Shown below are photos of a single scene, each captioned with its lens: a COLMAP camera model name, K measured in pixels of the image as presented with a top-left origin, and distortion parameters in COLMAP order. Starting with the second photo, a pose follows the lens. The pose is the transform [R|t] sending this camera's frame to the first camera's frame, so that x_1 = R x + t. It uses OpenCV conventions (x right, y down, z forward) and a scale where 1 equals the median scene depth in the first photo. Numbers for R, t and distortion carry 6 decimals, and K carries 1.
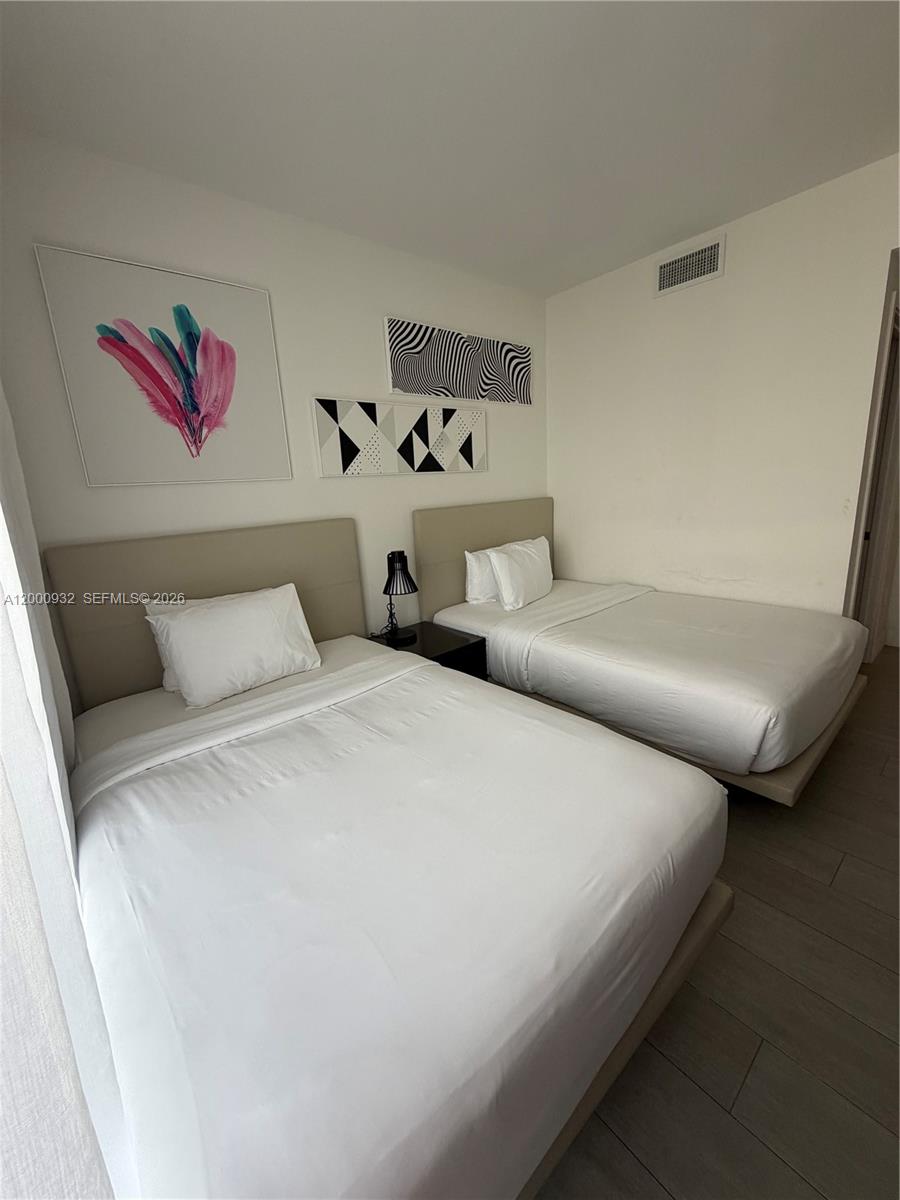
lens RADIAL K [[482.8, 0, 446.8], [0, 482.8, 589.0], [0, 0, 1]] dist [0.005903, 0.000221]
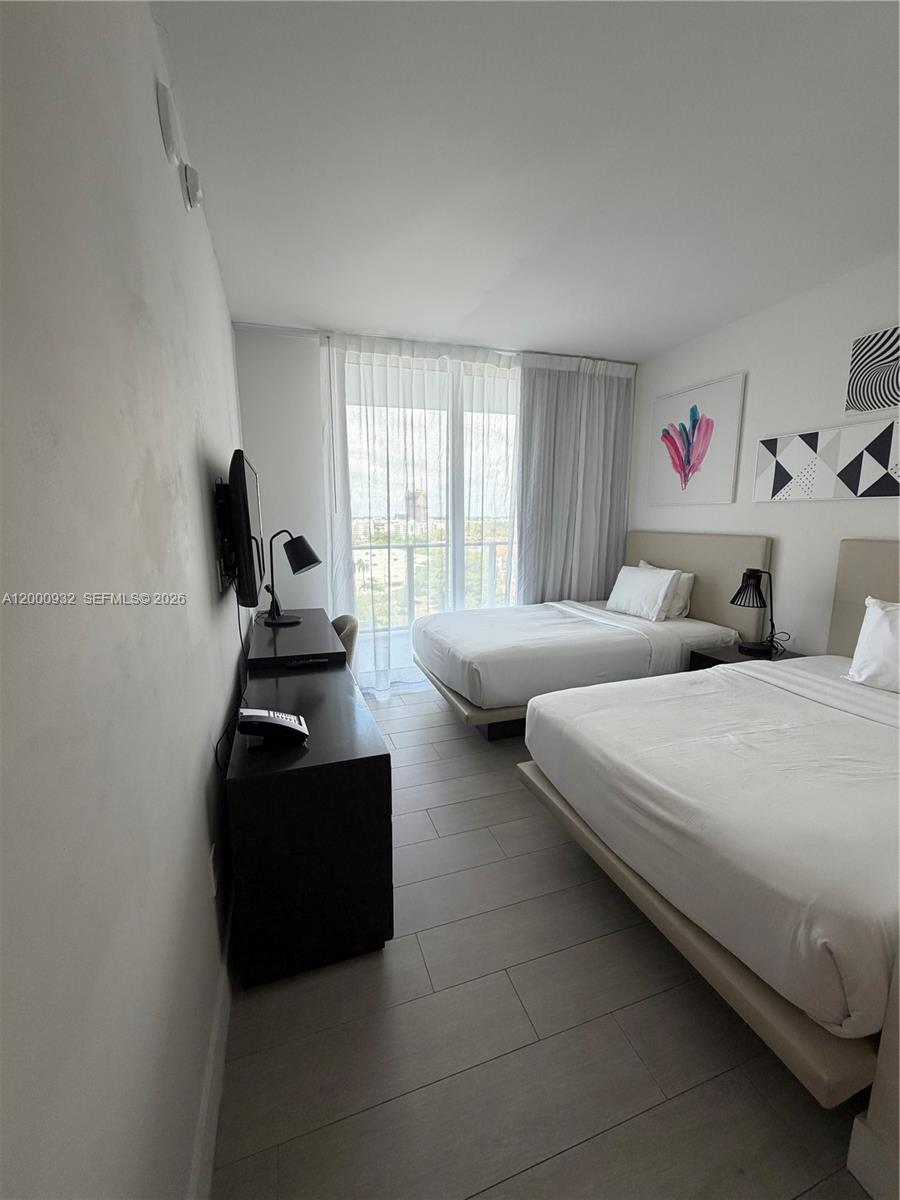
lens RADIAL K [[482.8, 0, 450.2], [0, 482.8, 595.8], [0, 0, 1]] dist [0.005903, 0.000221]
pose [[-0.378270, 0.218962, -0.899426, 1.202564], [-0.164539, 0.940247, 0.298099, -0.239475], [0.910955, 0.260753, -0.319639, 0.723004]]
